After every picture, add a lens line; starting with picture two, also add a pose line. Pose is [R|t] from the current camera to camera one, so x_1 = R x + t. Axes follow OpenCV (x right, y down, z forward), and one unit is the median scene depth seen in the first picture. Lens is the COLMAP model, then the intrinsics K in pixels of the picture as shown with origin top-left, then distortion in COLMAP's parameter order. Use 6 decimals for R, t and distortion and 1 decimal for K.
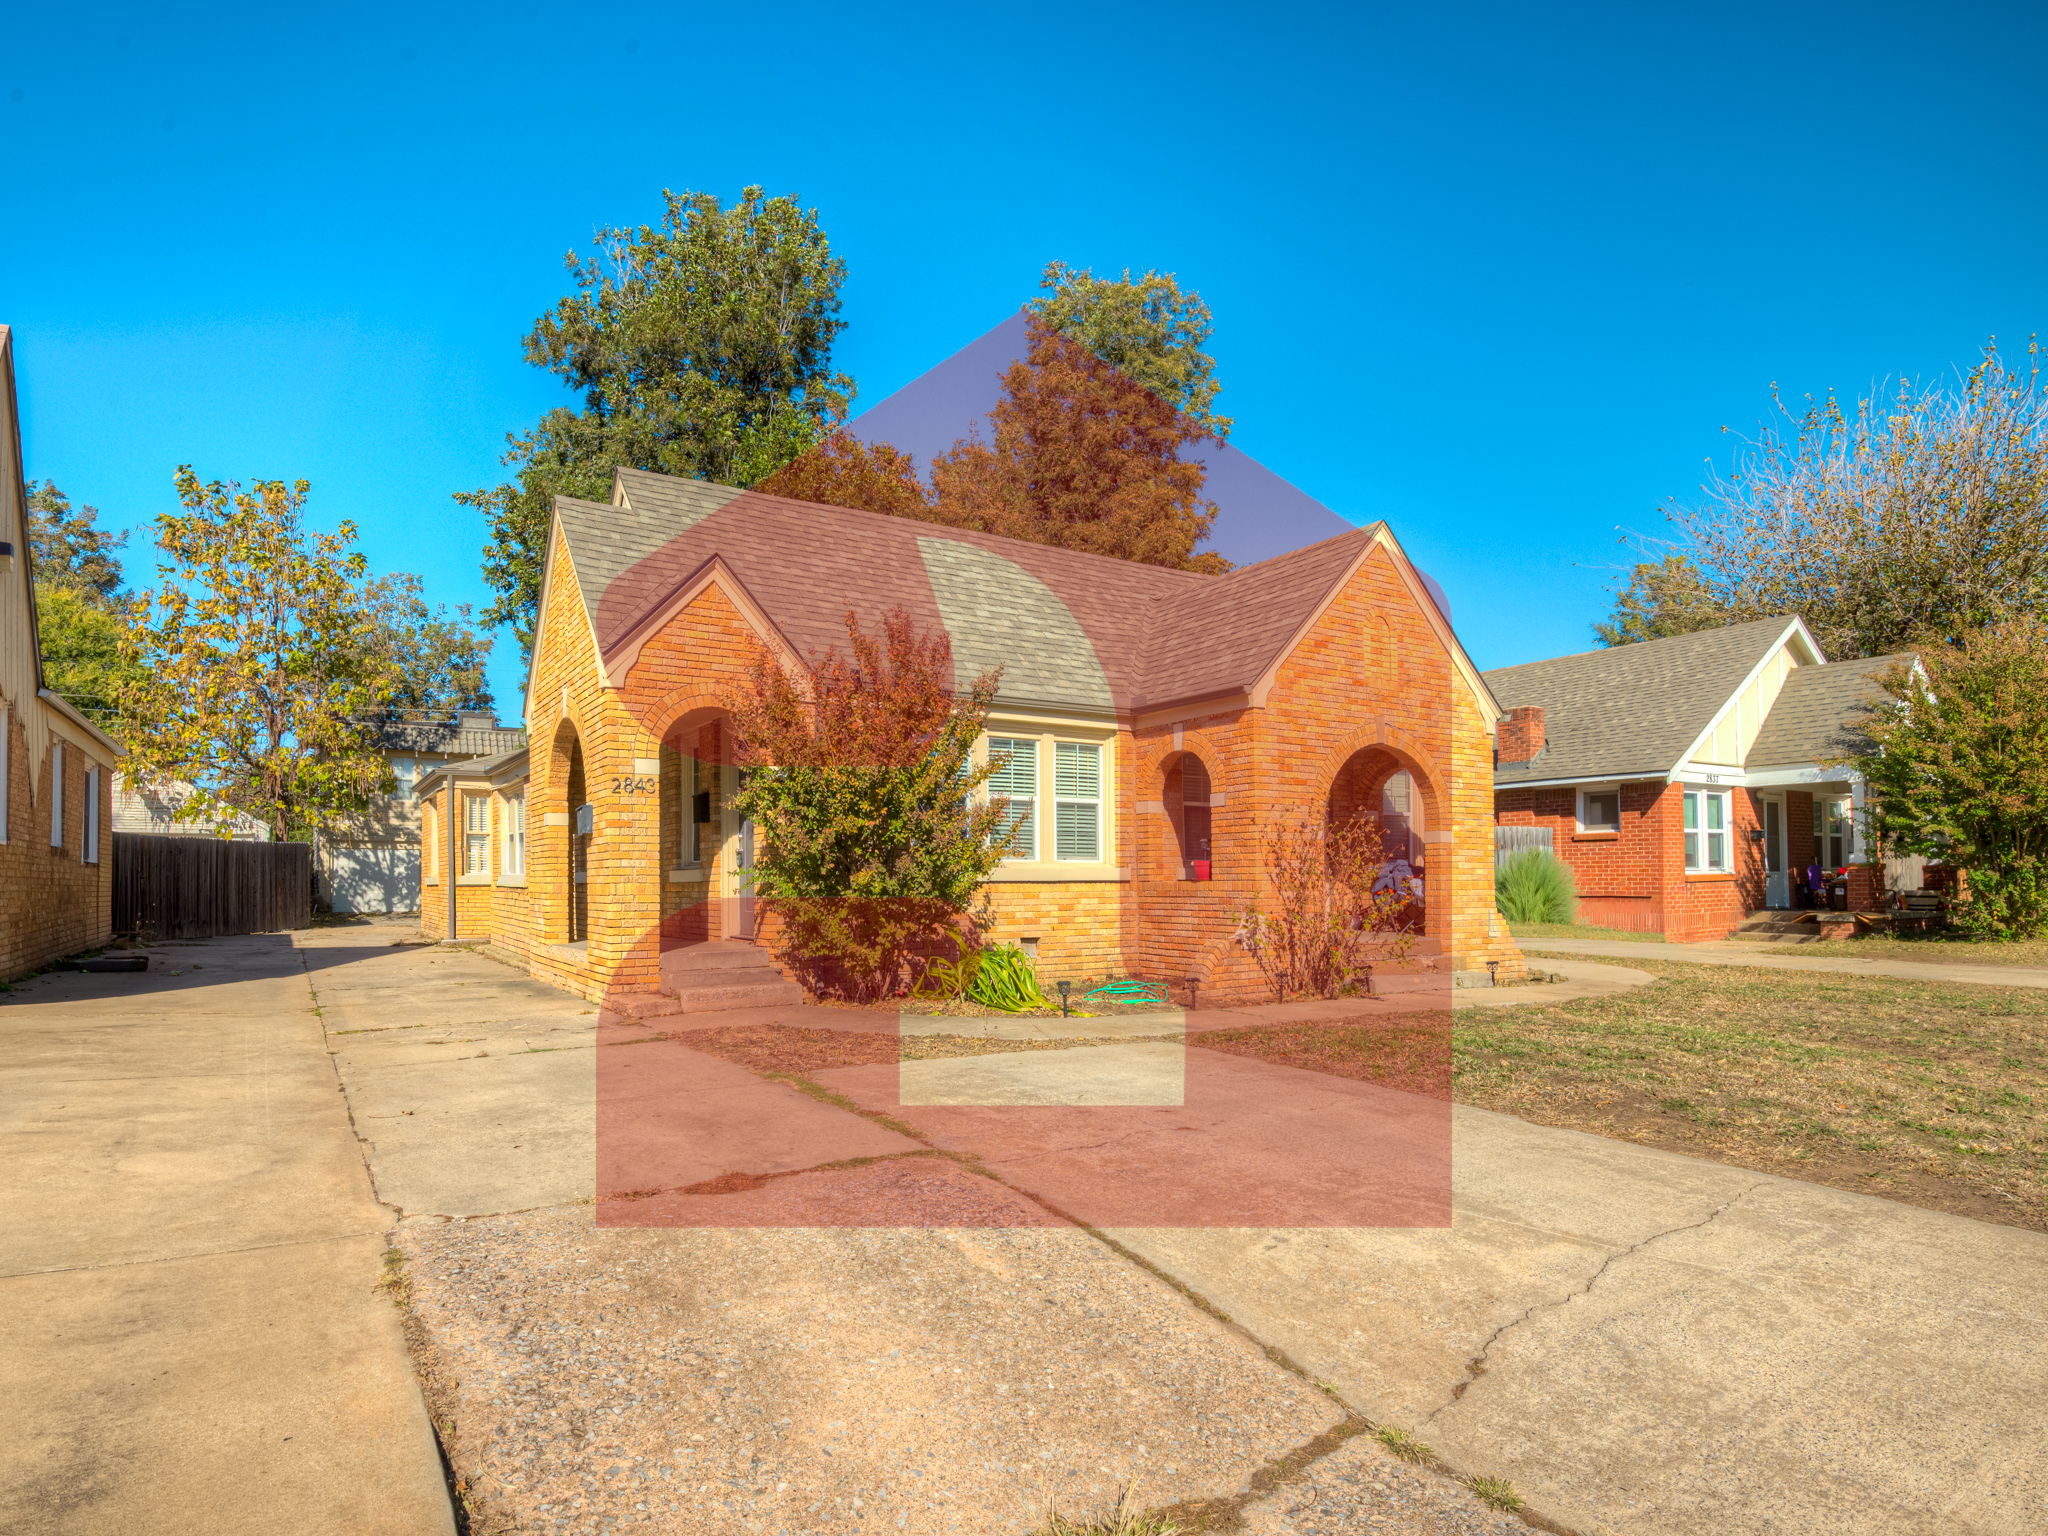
lens RADIAL K [[1095.5, 0, 919.9], [0, 1095.5, 850.7], [0, 0, 1]] dist [-0.026994, -0.001703]
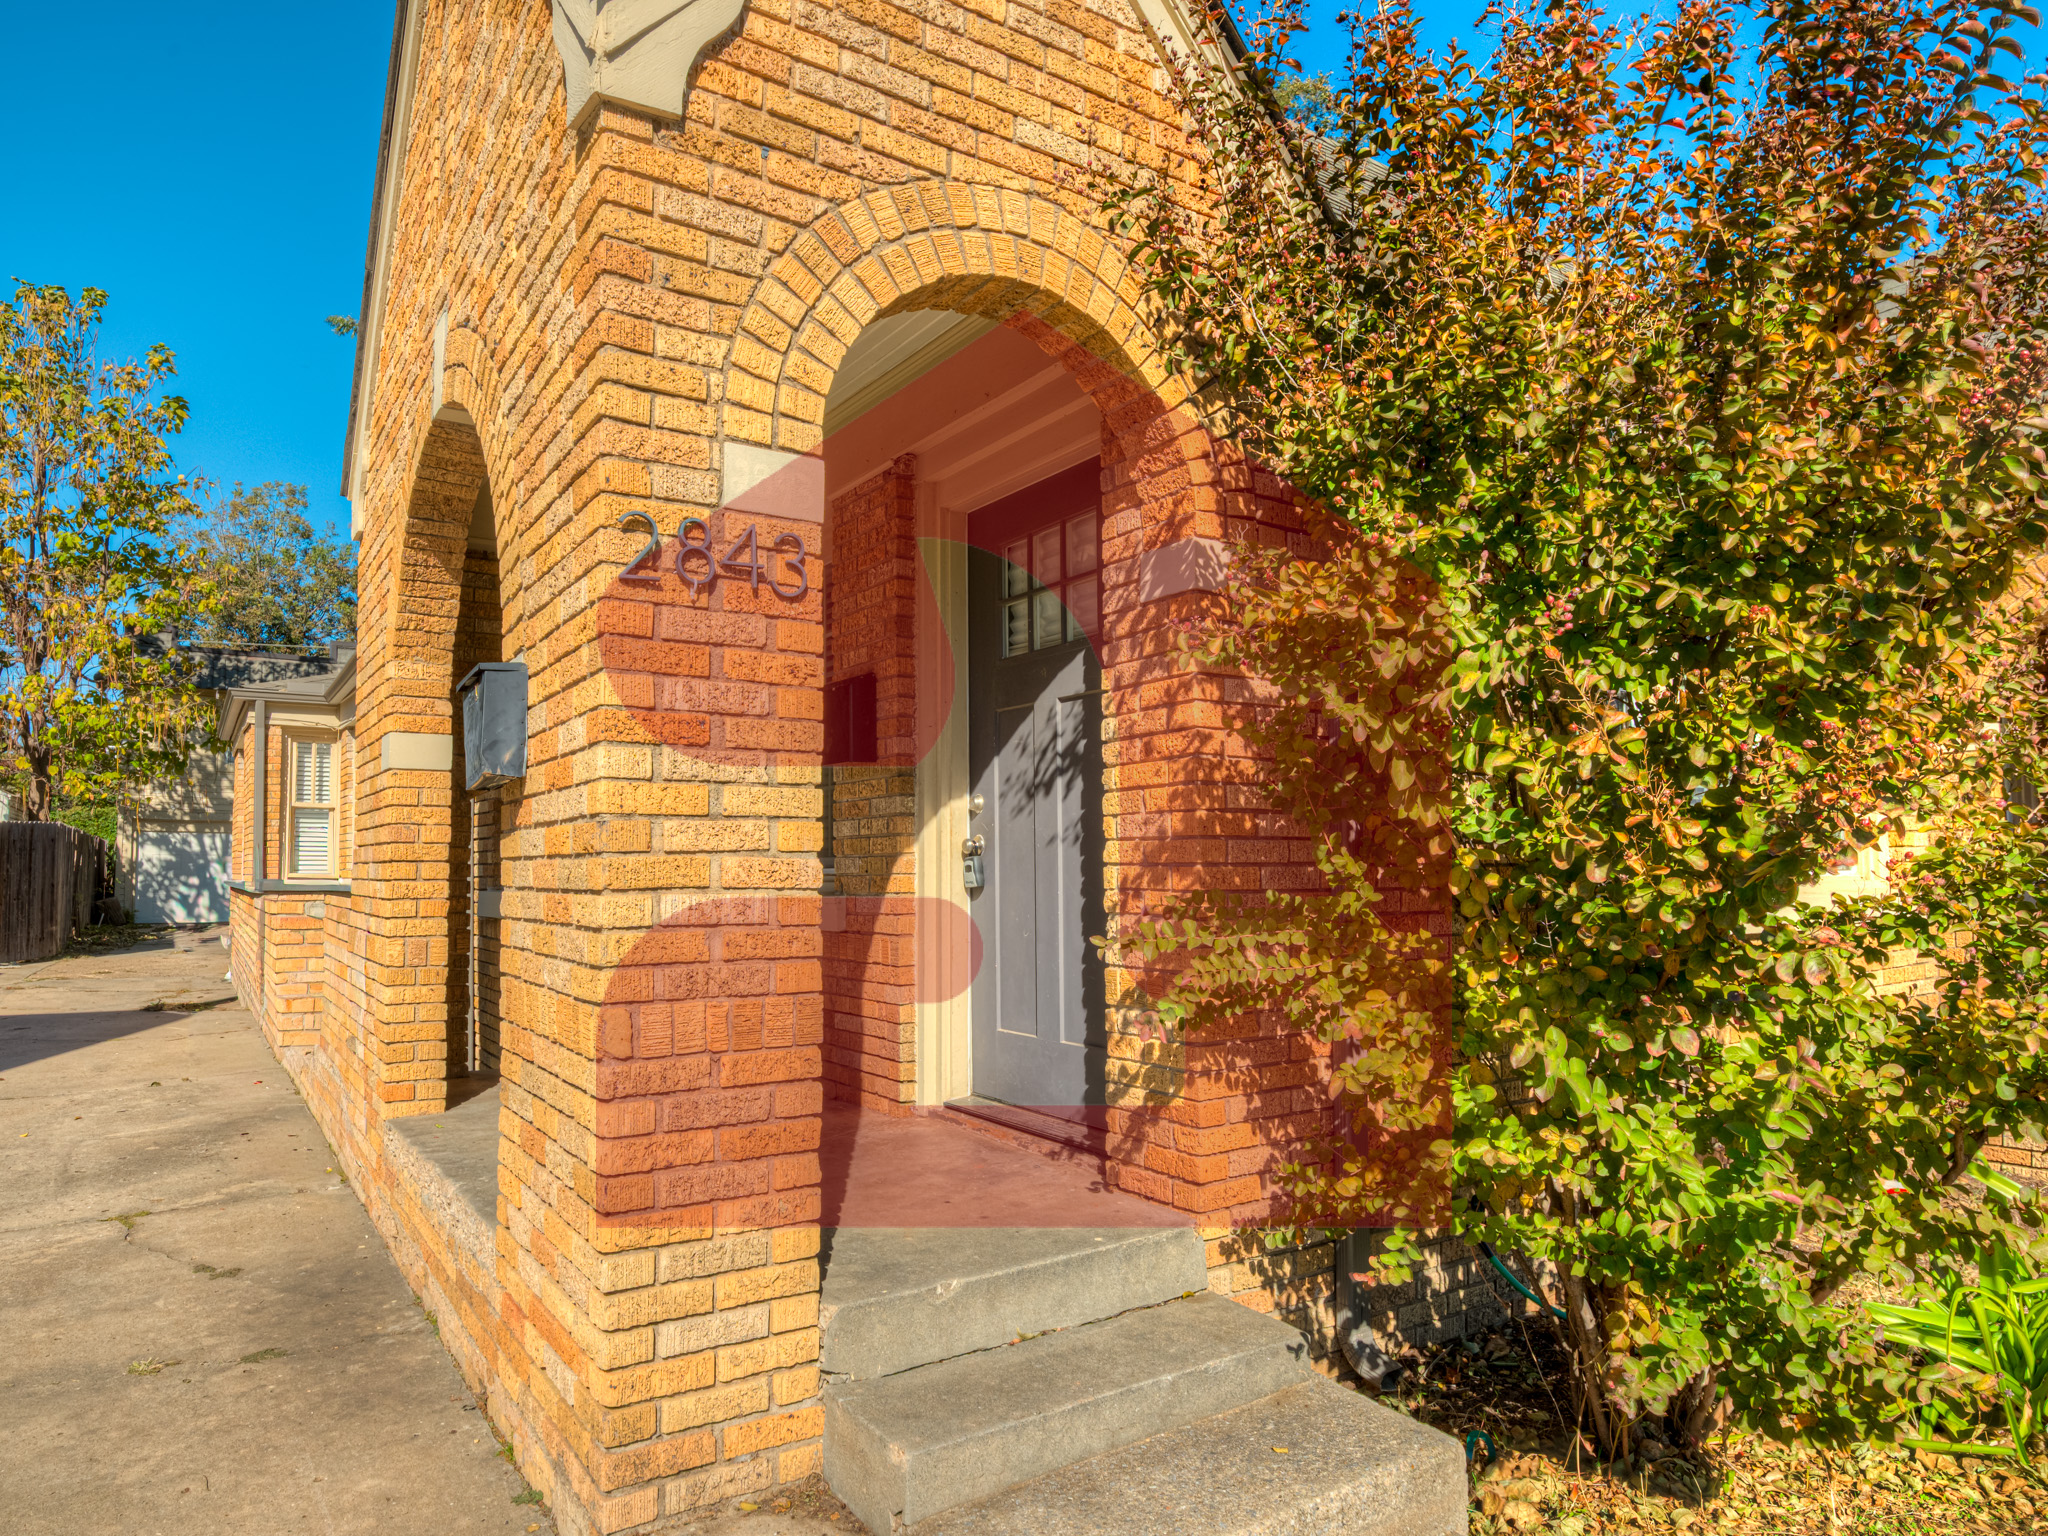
lens RADIAL K [[1228.0, 0, 980.0], [0, 1228.0, 793.7], [0, 0, 1]] dist [-0.001219, -0.015532]
pose [[0.997762, 0.007830, 0.066404, -0.175497], [-0.005404, 0.999314, -0.036631, -0.002128], [-0.066645, 0.036191, 0.997120, 0.584089]]
